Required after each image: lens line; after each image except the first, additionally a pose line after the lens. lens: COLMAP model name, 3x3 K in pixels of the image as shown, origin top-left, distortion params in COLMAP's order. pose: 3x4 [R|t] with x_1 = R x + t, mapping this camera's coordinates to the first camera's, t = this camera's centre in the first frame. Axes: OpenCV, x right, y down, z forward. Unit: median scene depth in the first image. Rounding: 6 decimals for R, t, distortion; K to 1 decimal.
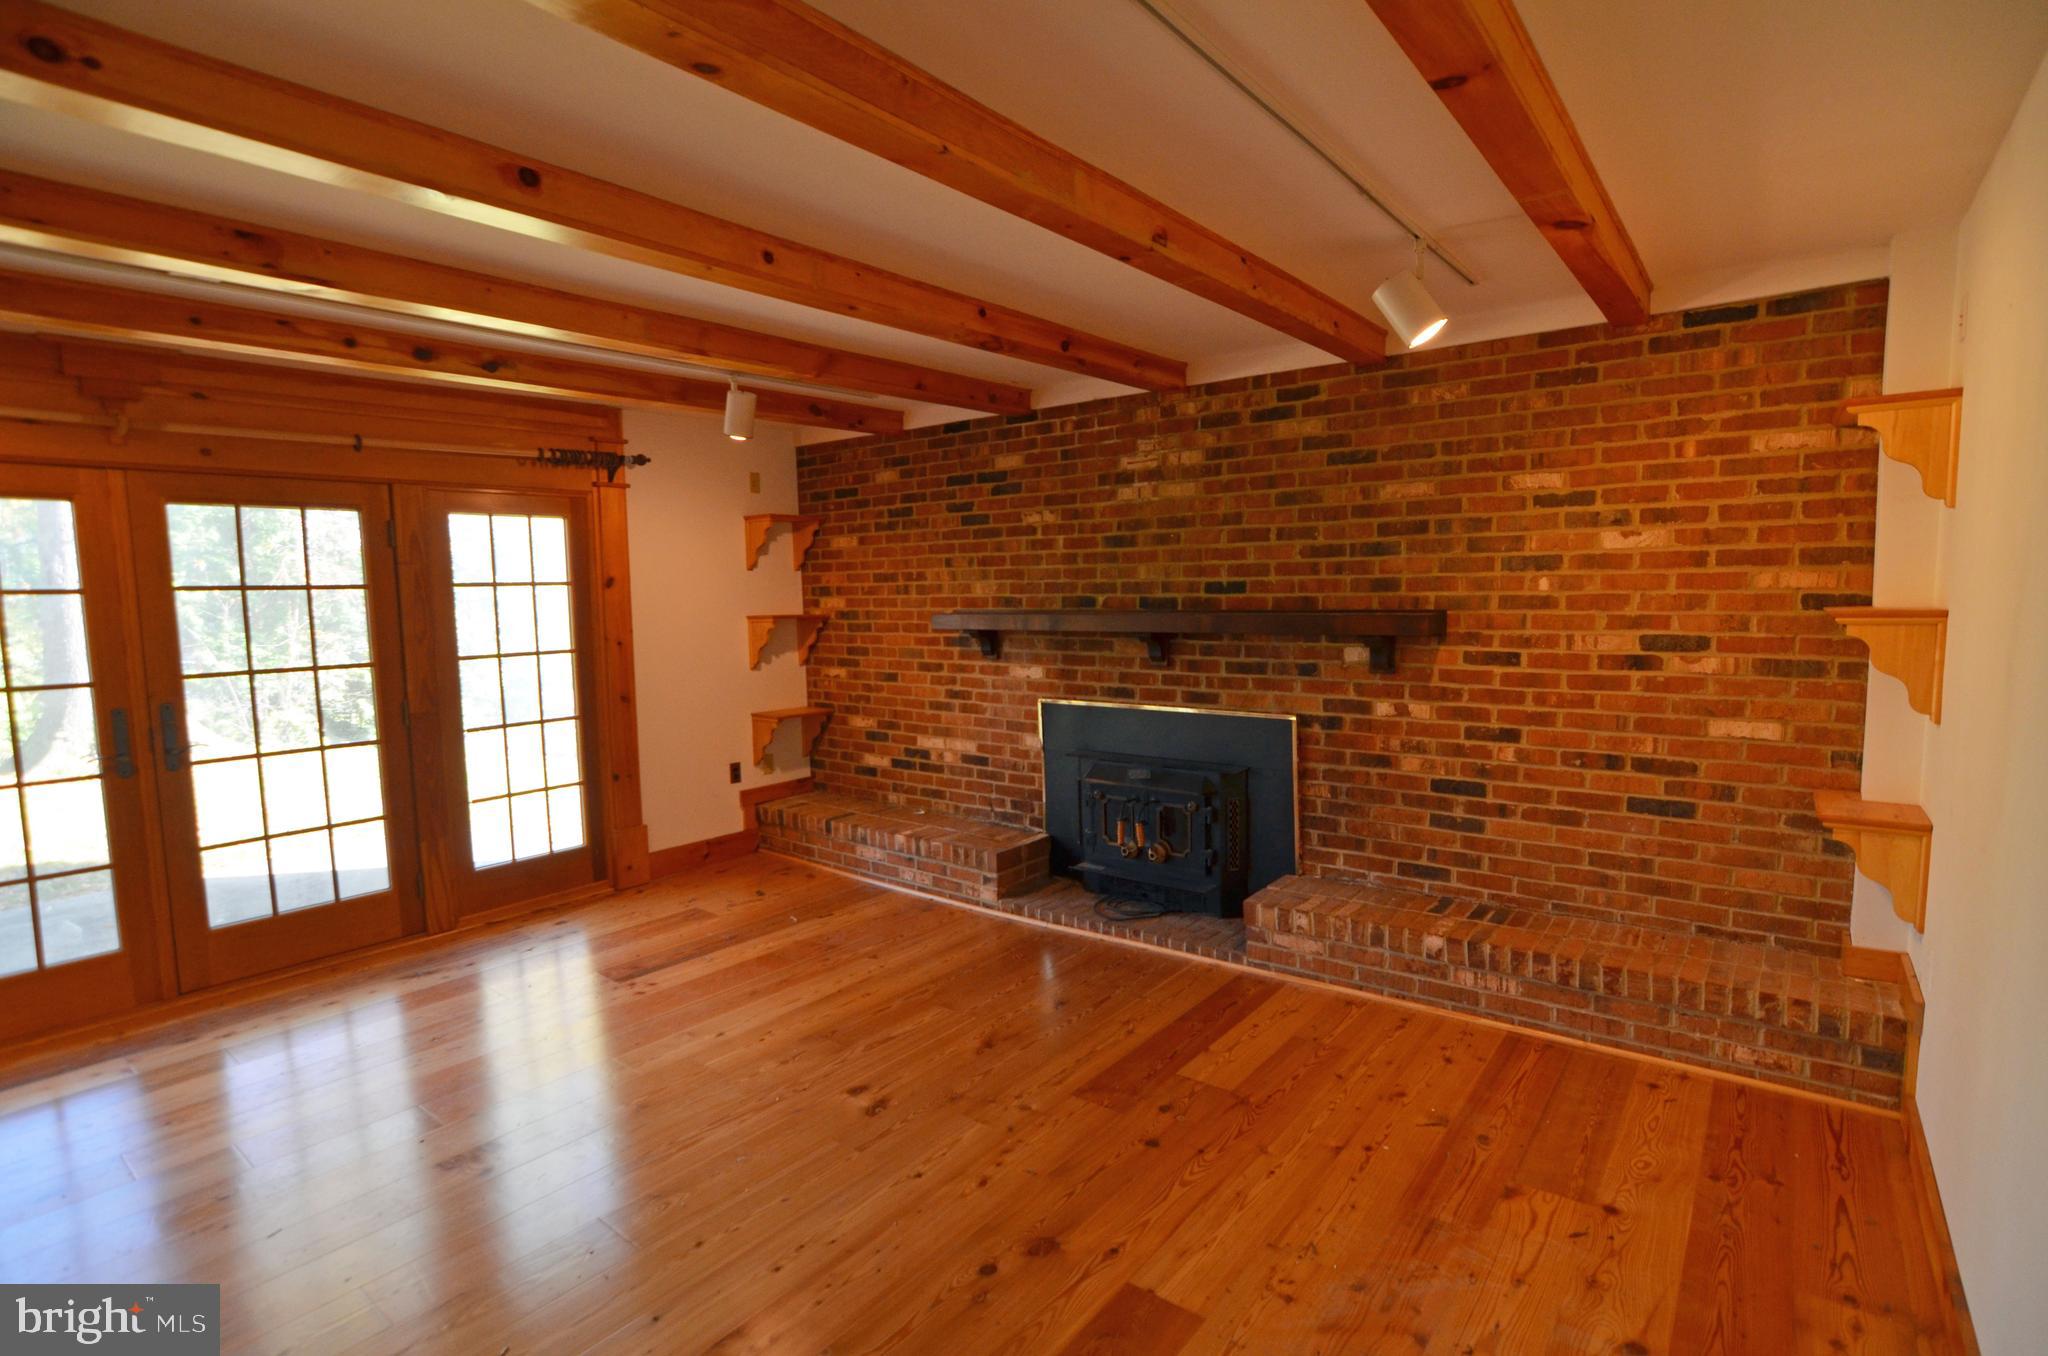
lens RADIAL K [[965.0, 0, 1011.4], [0, 965.0, 678.5], [0, 0, 1]] dist [-0.004061, -0.000831]
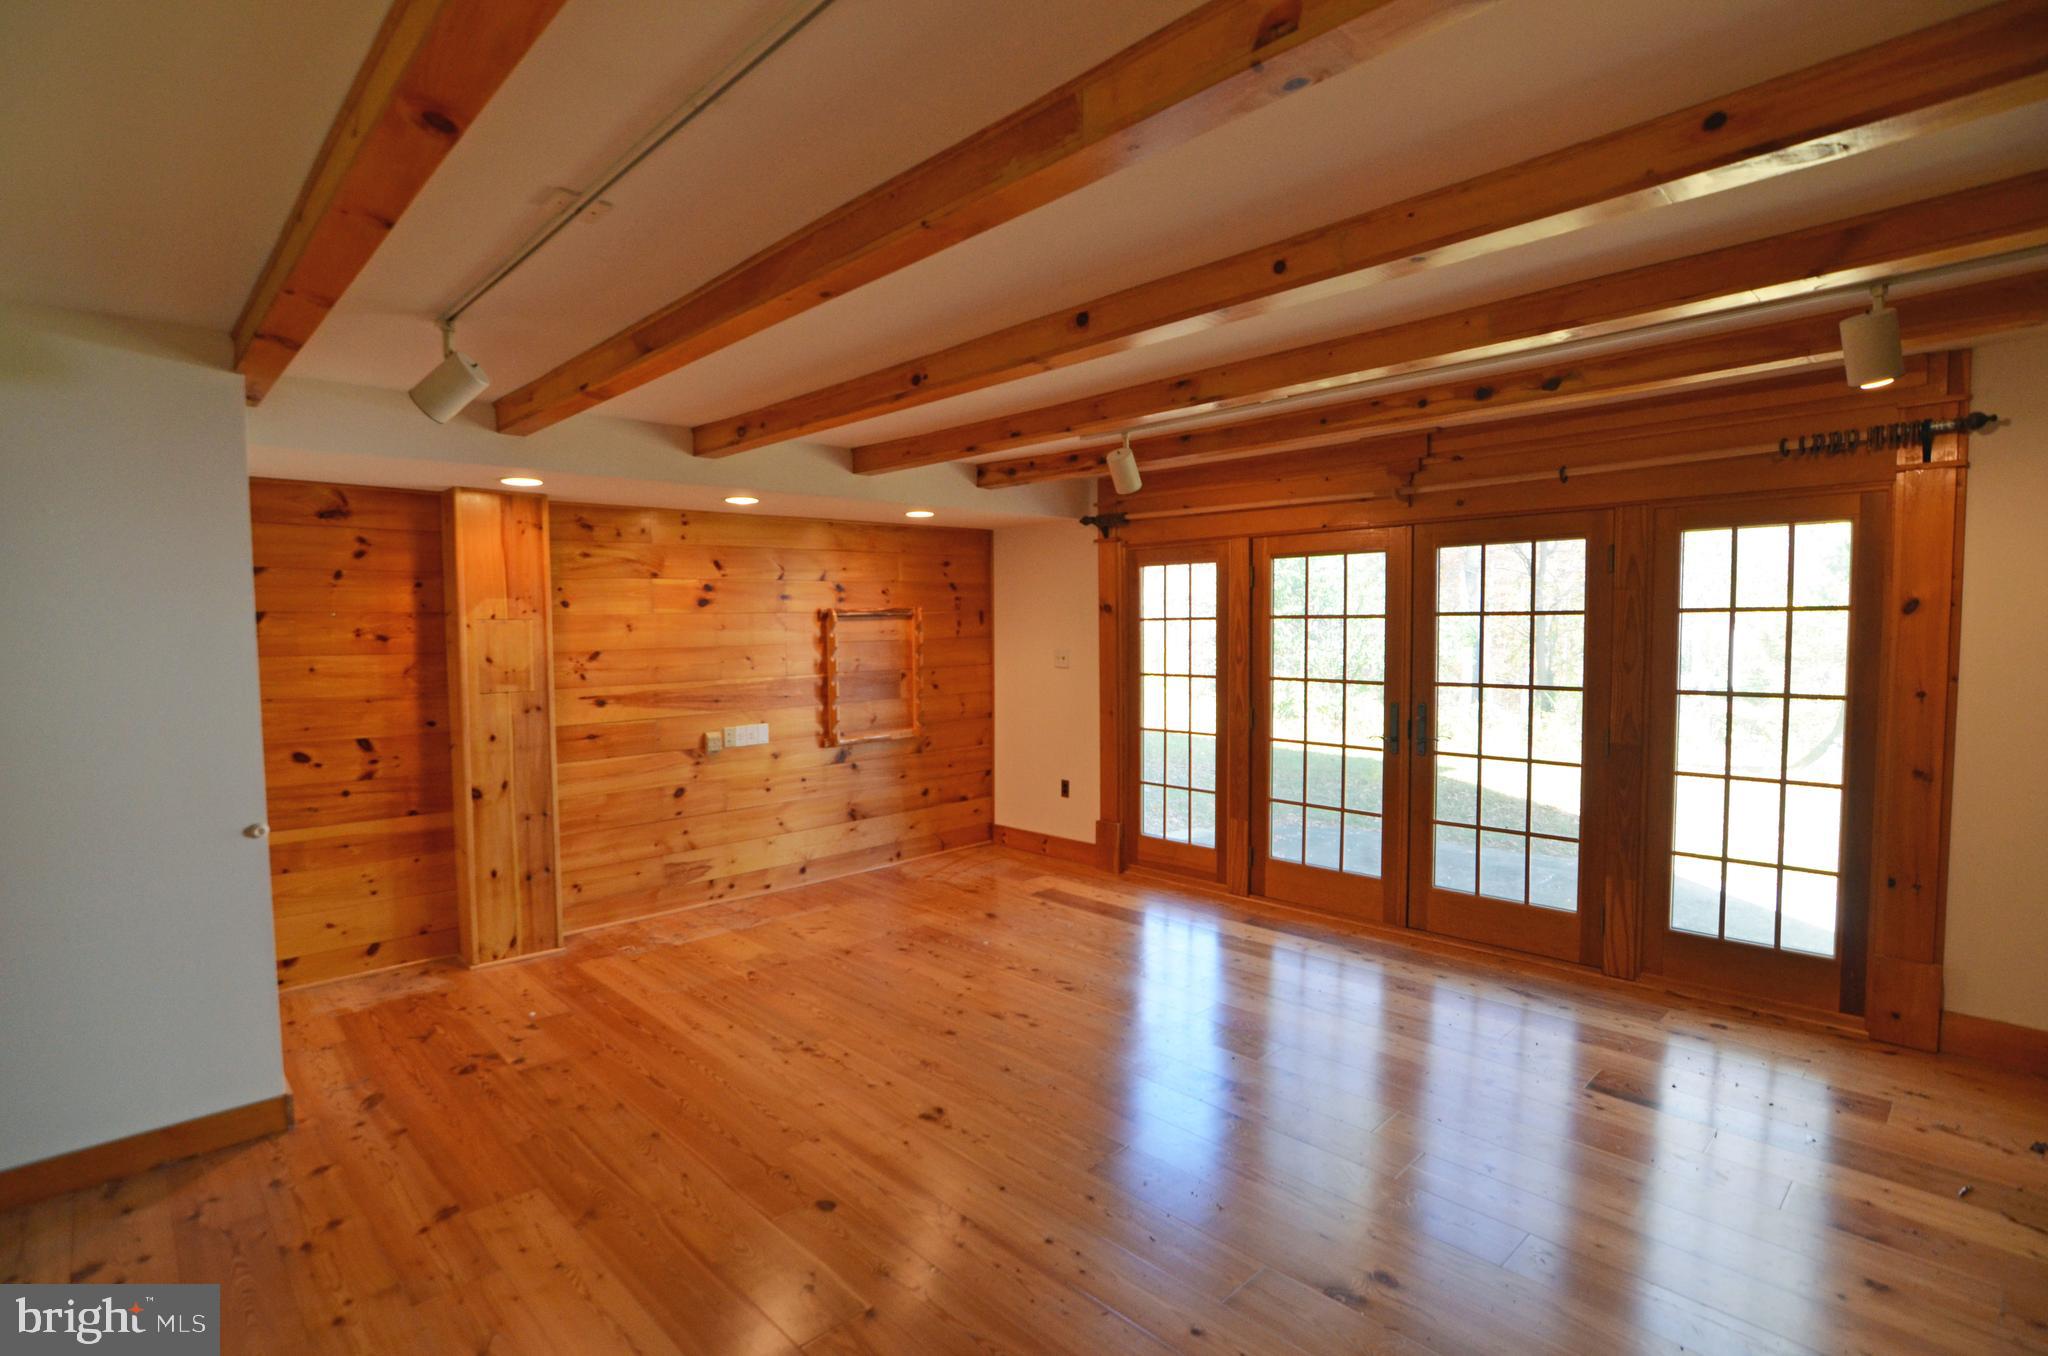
lens RADIAL K [[965.0, 0, 1010.4], [0, 965.0, 677.3], [0, 0, 1]] dist [-0.004061, -0.000831]
pose [[-0.095264, 0.071927, -0.992850, 0.398015], [-0.084704, 0.993183, 0.080078, -0.056510], [0.991842, 0.091727, -0.088522, 0.485997]]
